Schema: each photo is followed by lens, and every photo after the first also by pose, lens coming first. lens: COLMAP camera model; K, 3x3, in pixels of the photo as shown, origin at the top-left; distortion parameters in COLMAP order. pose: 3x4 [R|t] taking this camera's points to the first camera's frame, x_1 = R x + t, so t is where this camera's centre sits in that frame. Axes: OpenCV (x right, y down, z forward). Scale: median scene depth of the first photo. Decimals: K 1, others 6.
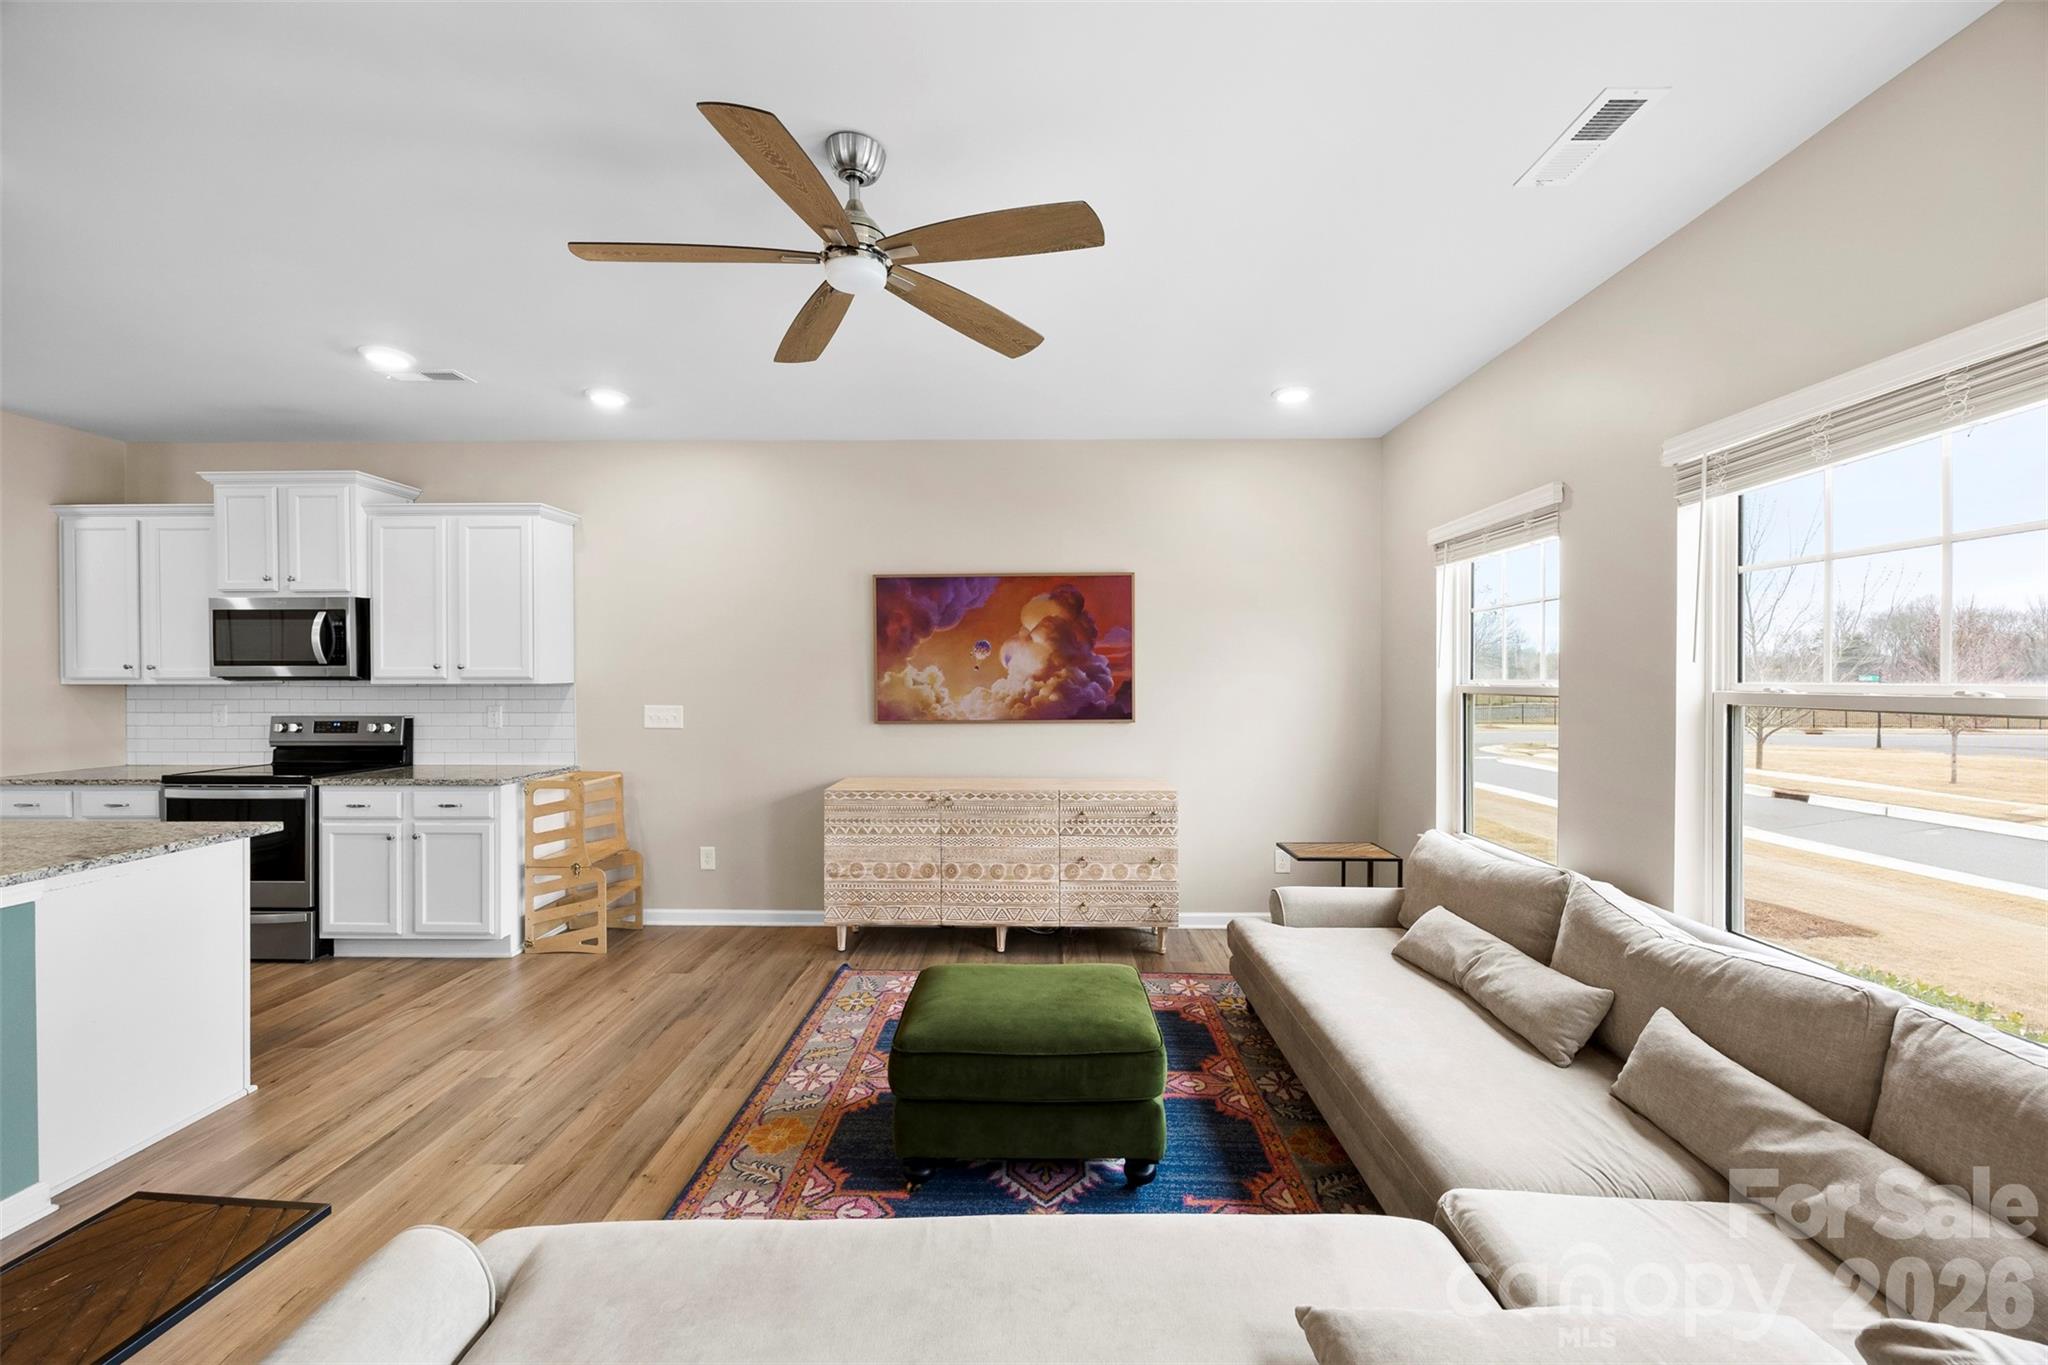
lens RADIAL K [[780.9, 0, 1025.9], [0, 780.9, 681.4], [0, 0, 1]] dist [-0.003064, -0.000054]
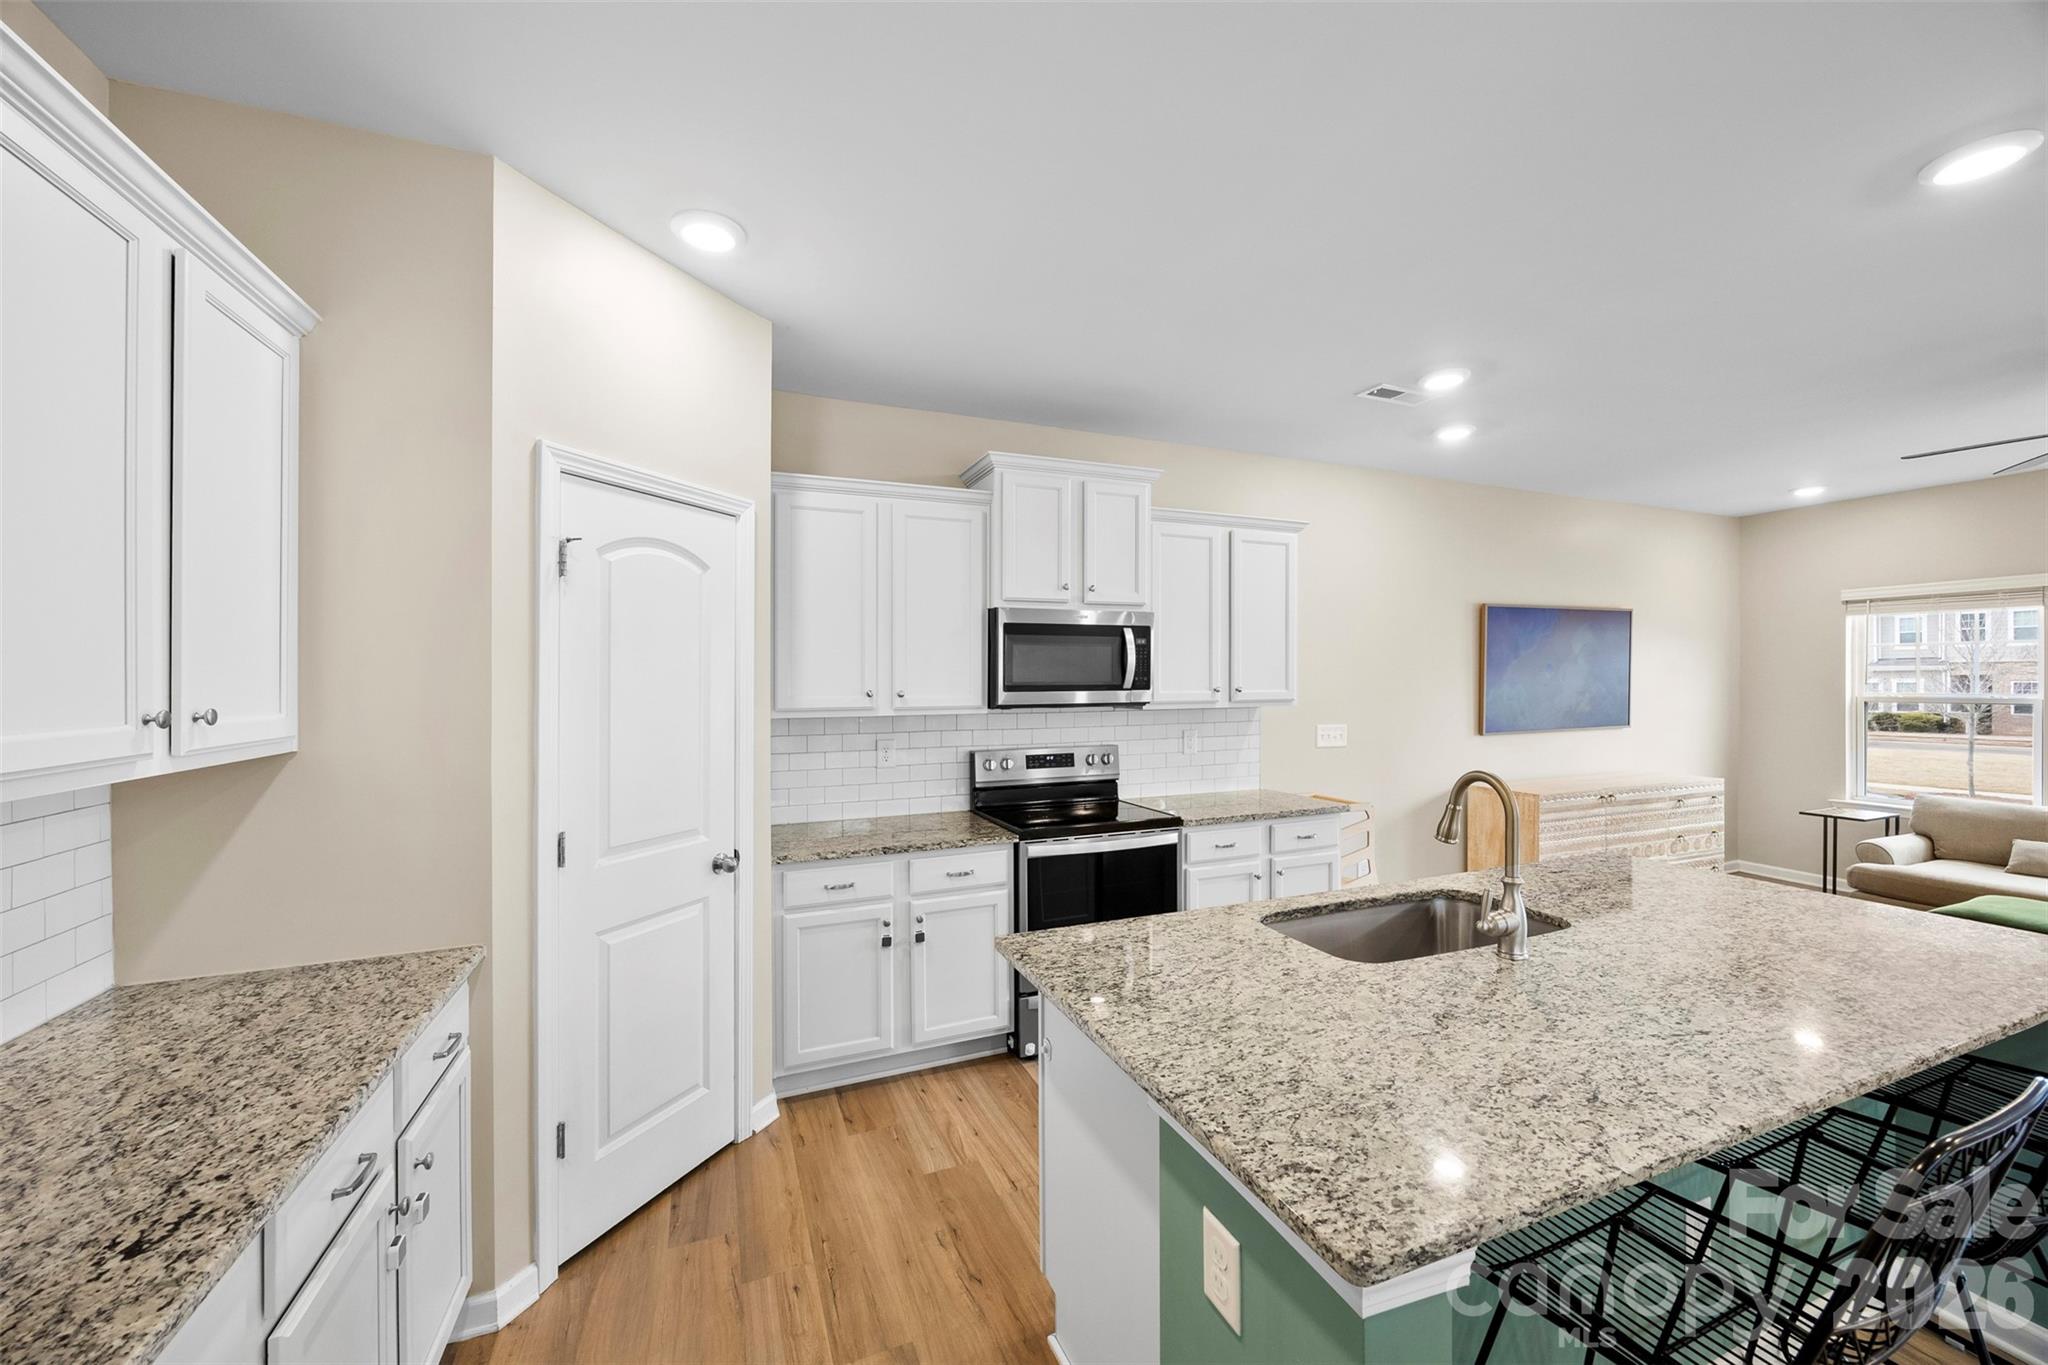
lens RADIAL K [[786.0, 0, 1024.0], [0, 786.0, 682.5], [0, 0, 1]] dist [-0.001150, -0.000299]
pose [[0.917398, -0.006713, 0.397914, -1.344737], [0.006593, 0.999977, 0.001672, -0.030641], [-0.397916, 0.001090, 0.917421, 0.239197]]
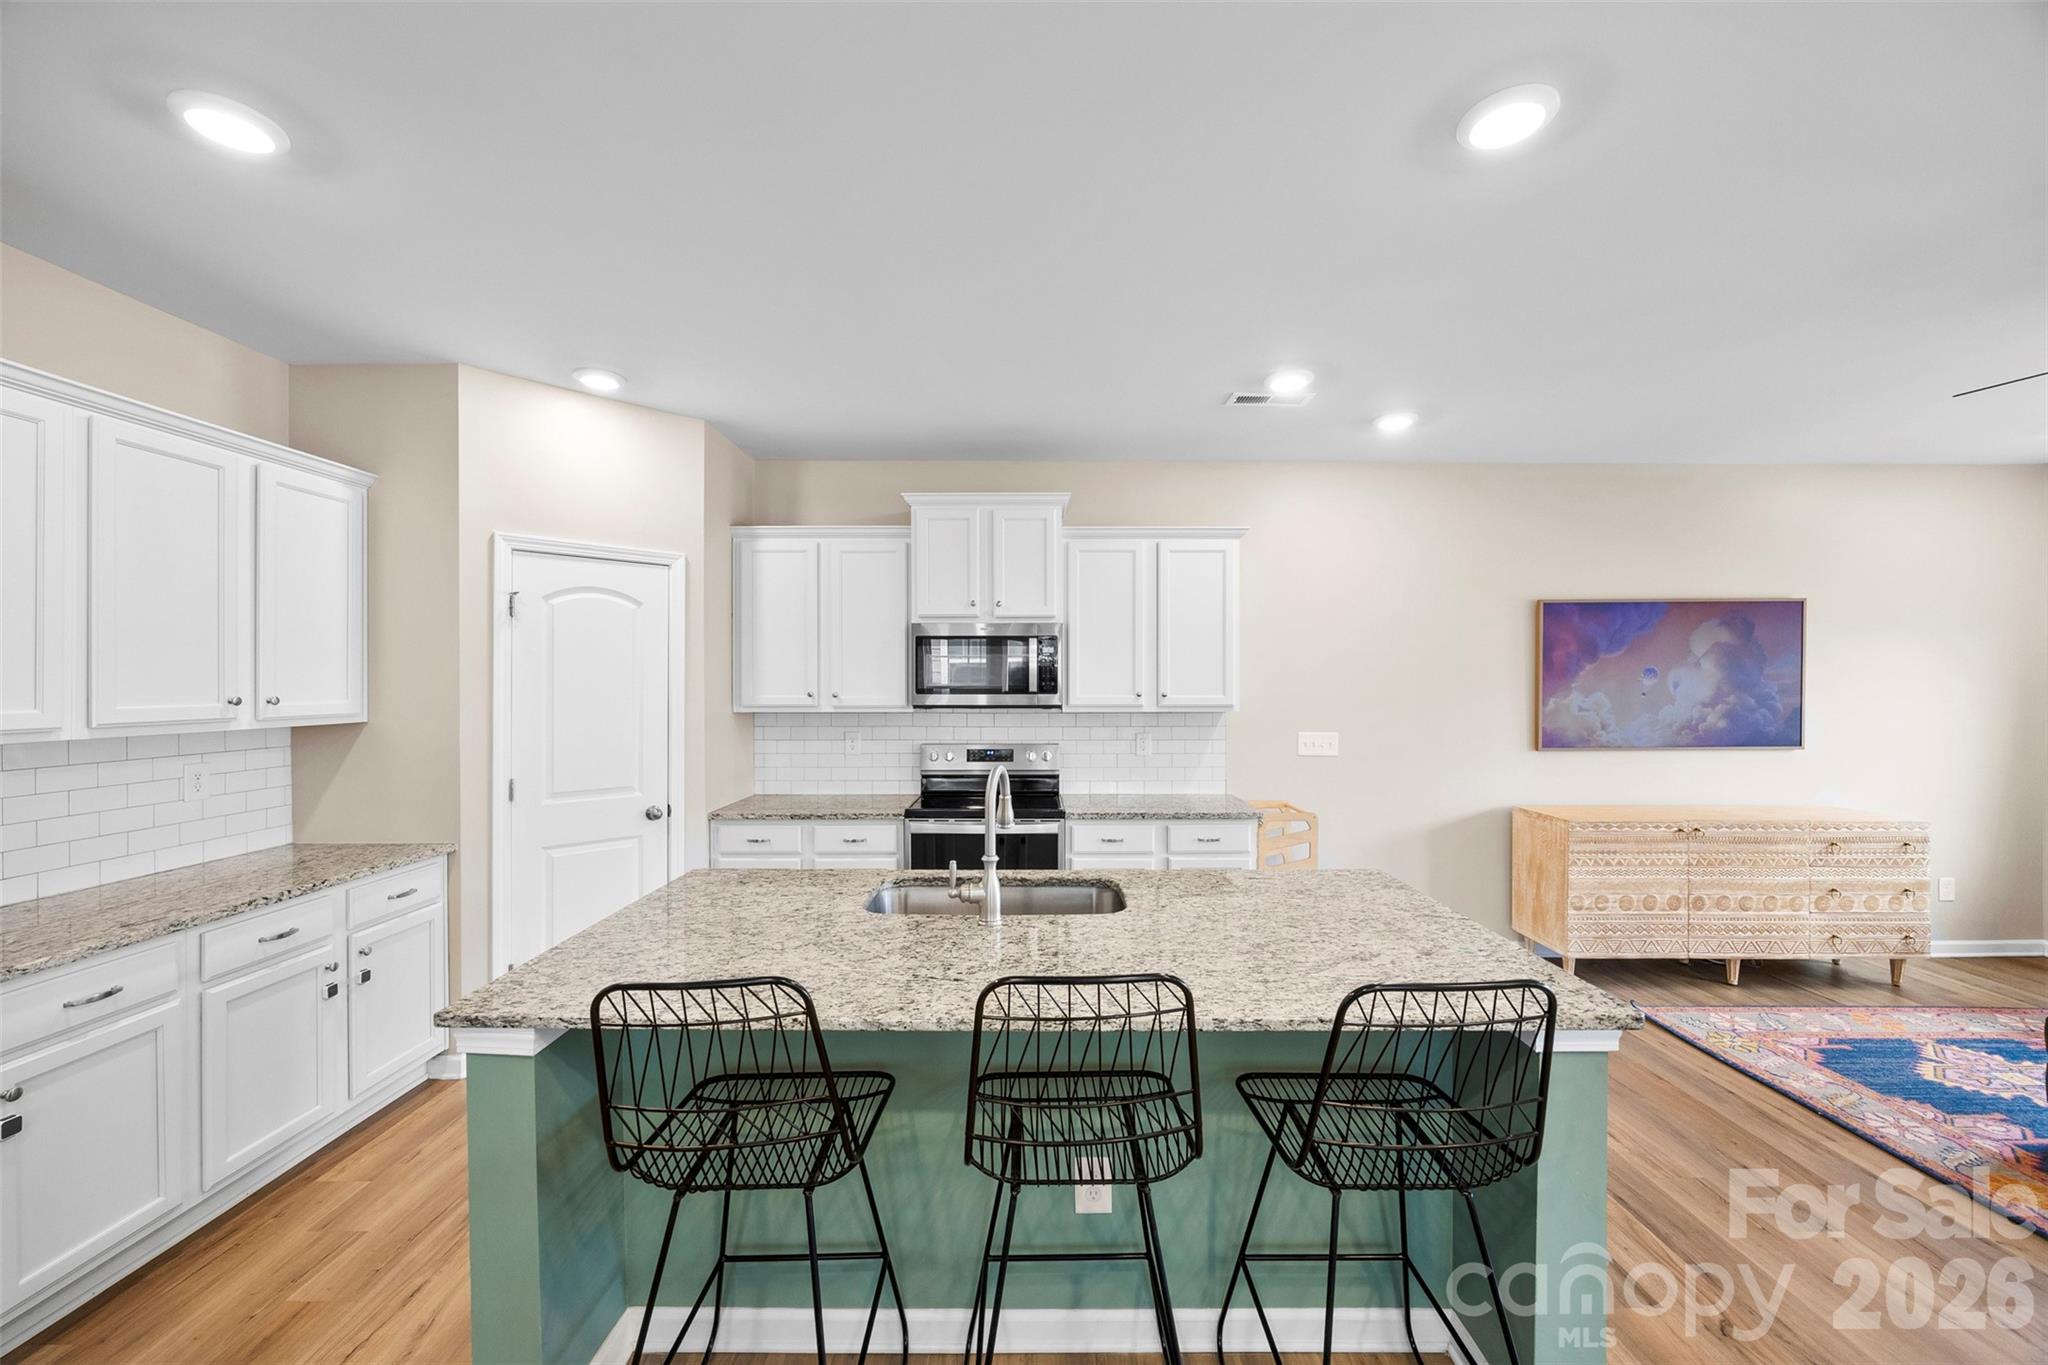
lens RADIAL K [[780.9, 0, 1025.9], [0, 780.9, 681.4], [0, 0, 1]] dist [-0.003064, -0.000054]
pose [[0.999857, 0.000366, 0.016918, -0.919706], [-0.000283, 0.999988, -0.004945, -0.030511], [-0.016919, 0.004940, 0.999845, 0.029200]]
